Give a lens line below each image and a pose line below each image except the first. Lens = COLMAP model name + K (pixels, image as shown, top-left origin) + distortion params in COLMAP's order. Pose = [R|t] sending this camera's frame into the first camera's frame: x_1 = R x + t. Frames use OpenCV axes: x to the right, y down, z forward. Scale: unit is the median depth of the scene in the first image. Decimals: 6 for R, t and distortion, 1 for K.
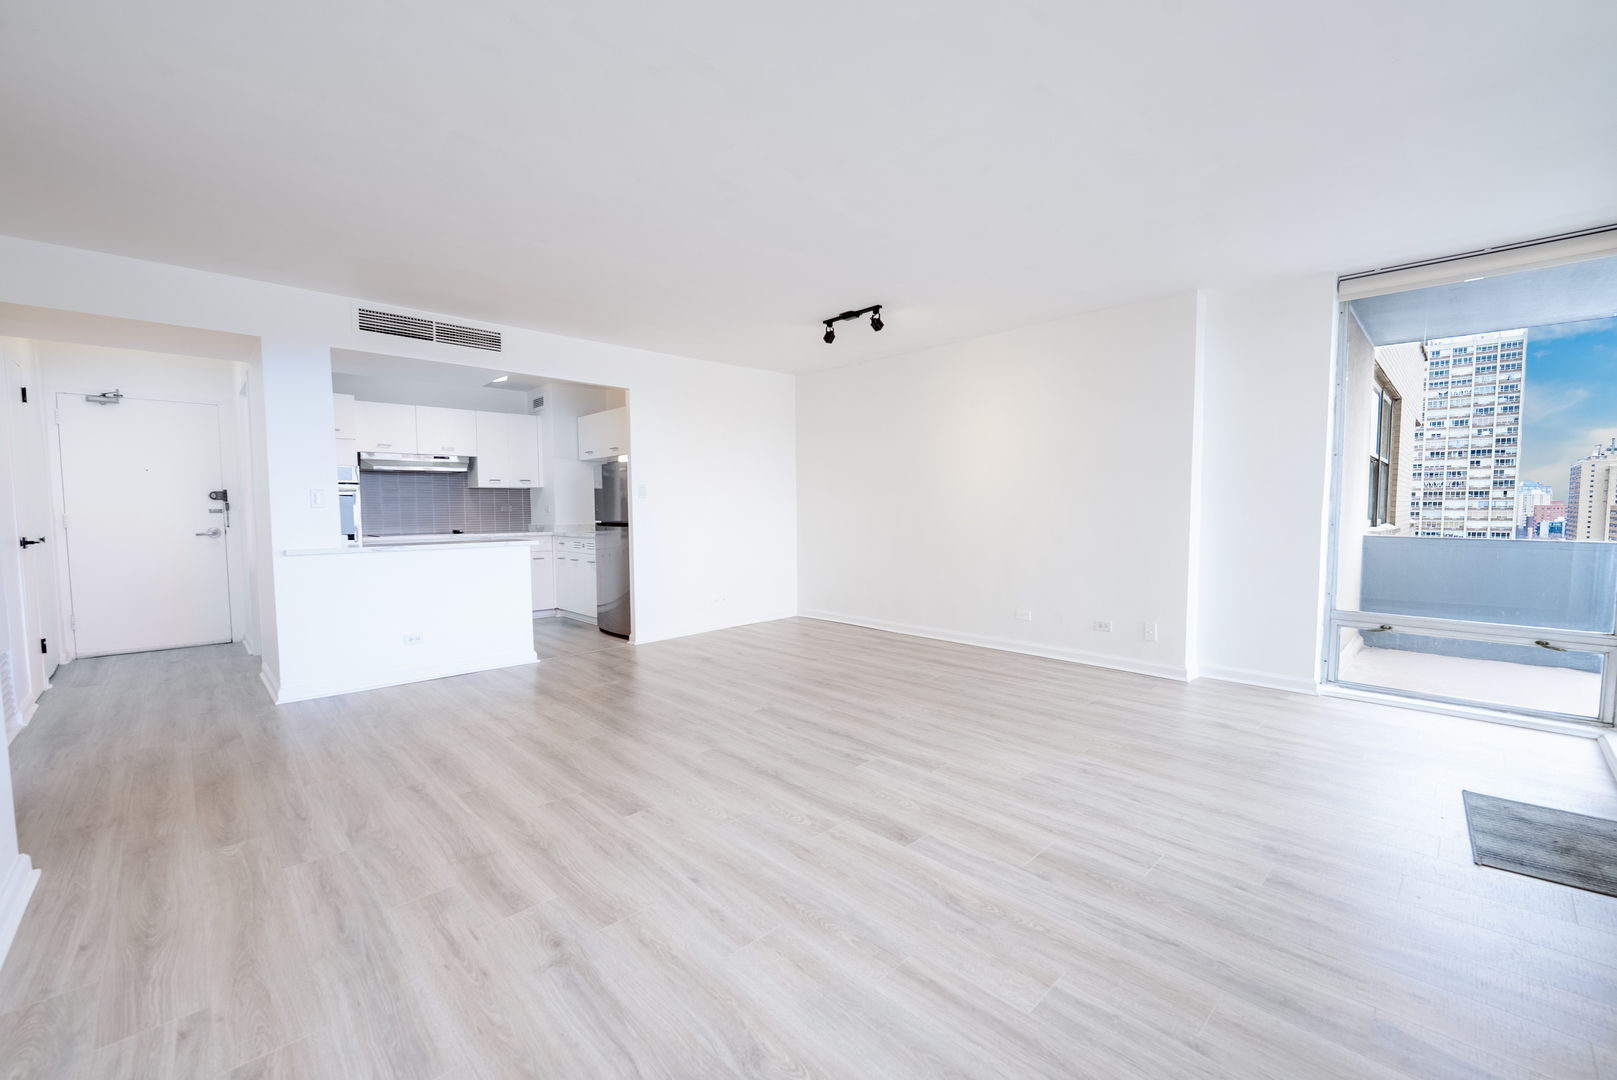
lens RADIAL K [[662.3, 0, 811.0], [0, 662.3, 538.8], [0, 0, 1]] dist [-0.004419, -0.000606]
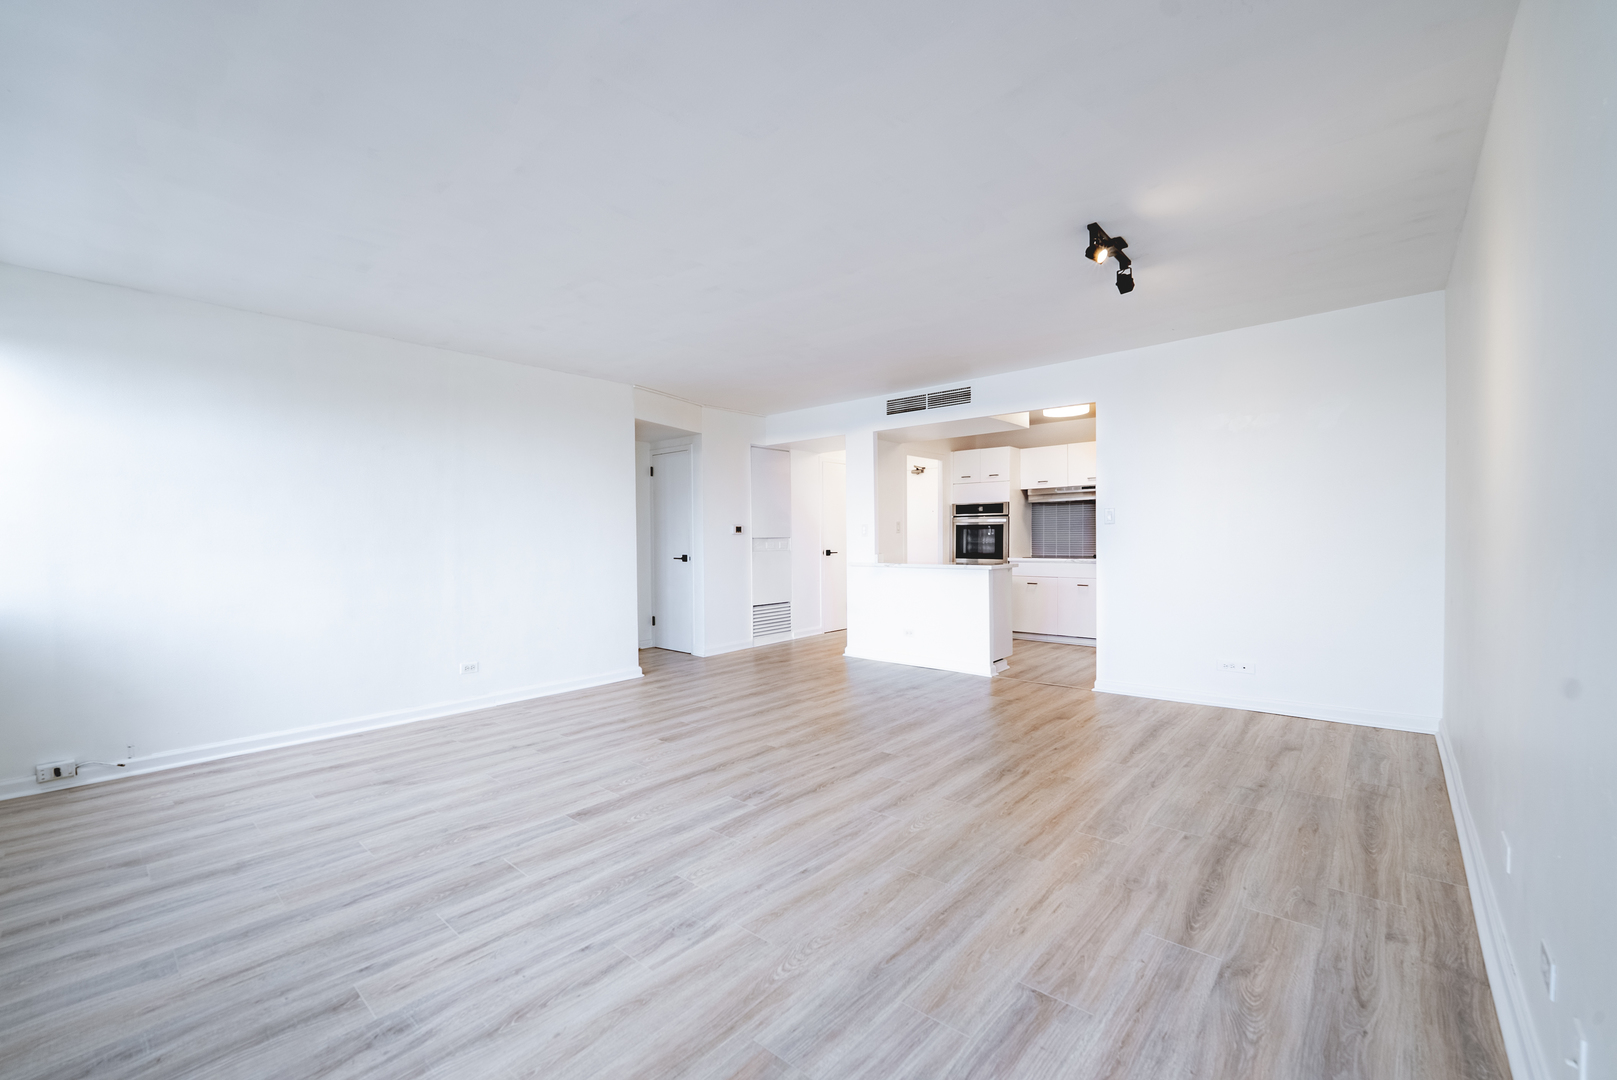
lens RADIAL K [[646.6, 0, 811.9], [0, 646.6, 569.2], [0, 0, 1]] dist [-0.003201, -0.000209]
pose [[0.077405, 0.055538, -0.995452, 1.079939], [-0.034278, 0.998005, 0.053015, -0.067929], [0.996410, 0.030018, 0.079155, 1.057631]]
